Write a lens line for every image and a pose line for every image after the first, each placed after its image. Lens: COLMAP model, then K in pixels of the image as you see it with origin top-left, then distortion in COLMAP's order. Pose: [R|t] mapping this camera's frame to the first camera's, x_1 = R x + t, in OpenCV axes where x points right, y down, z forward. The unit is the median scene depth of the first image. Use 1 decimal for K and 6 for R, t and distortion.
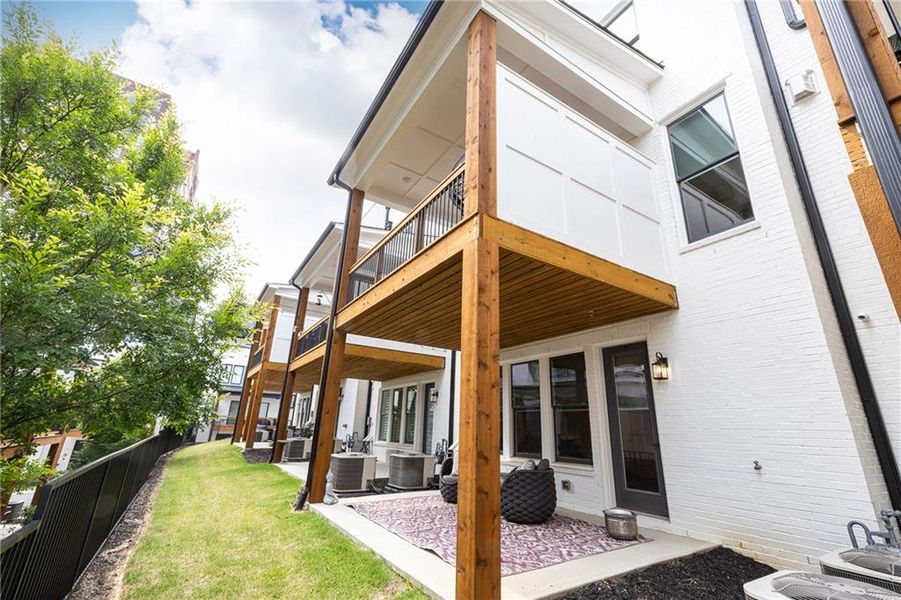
lens RADIAL K [[393.7, 0, 450.8], [0, 393.7, 294.5], [0, 0, 1]] dist [0.004370, 0.000624]
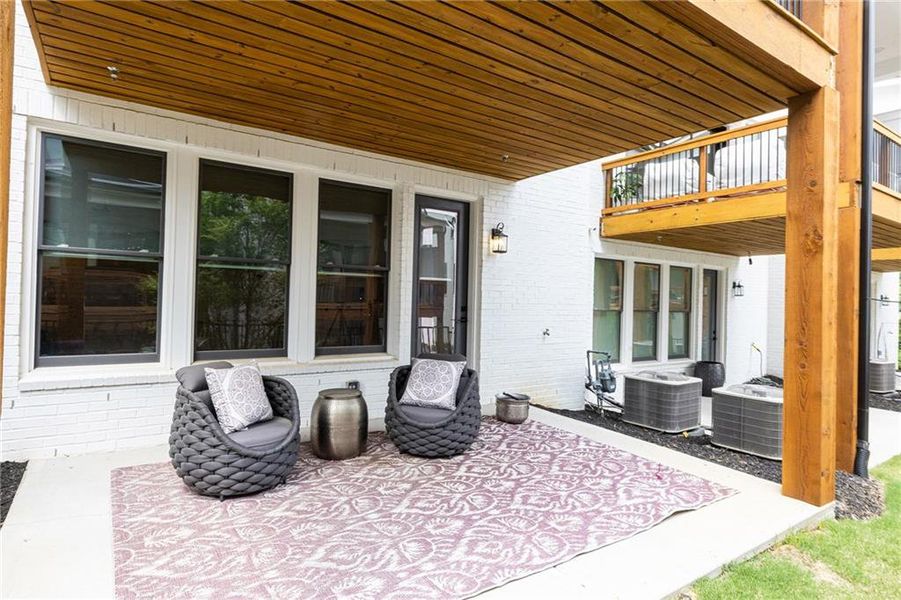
lens RADIAL K [[505.1, 0, 451.9], [0, 505.1, 291.7], [0, 0, 1]] dist [0.003203, 0.000387]
pose [[-0.040547, -0.021426, 0.998948, -0.272426], [-0.351192, 0.936285, 0.005827, 0.144575], [-0.935425, -0.350586, -0.045488, 0.490677]]
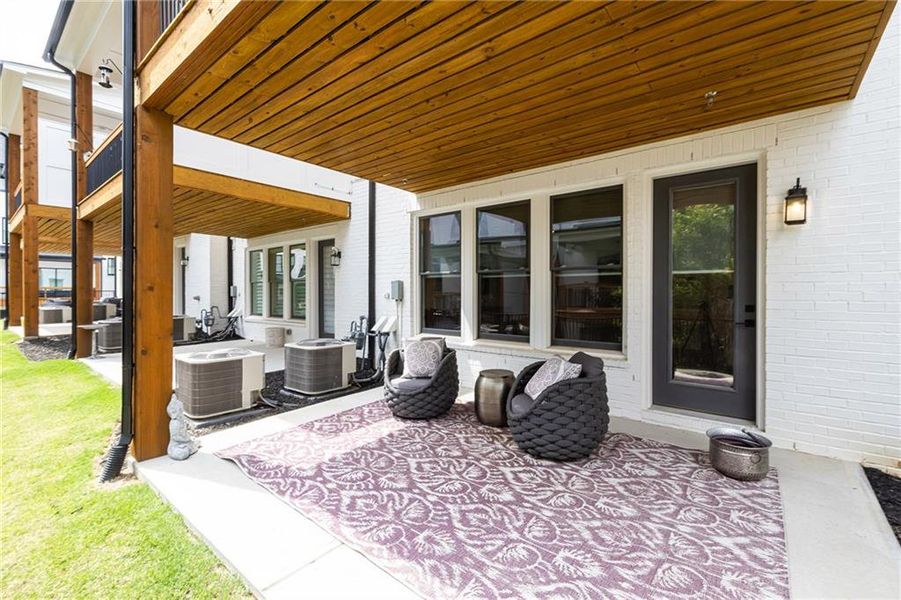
lens RADIAL K [[393.7, 0, 450.8], [0, 393.7, 294.5], [0, 0, 1]] dist [0.004370, 0.000624]
pose [[0.947942, -0.034757, 0.316539, -0.067819], [-0.073473, 0.943333, 0.323611, 0.070574], [-0.309850, -0.330022, 0.891672, 0.259635]]
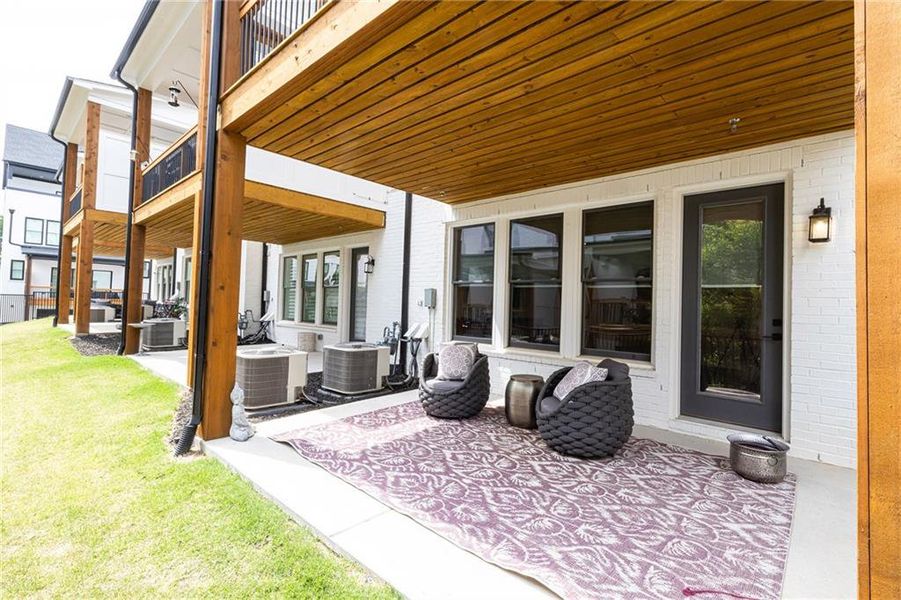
lens RADIAL K [[416.2, 0, 450.7], [0, 416.2, 294.5], [0, 0, 1]] dist [0.004792, 0.000537]
pose [[0.966638, 0.000412, 0.256148, -0.087855], [-0.079832, 0.950676, 0.299737, 0.062737], [-0.243390, -0.310186, 0.918992, 0.222620]]
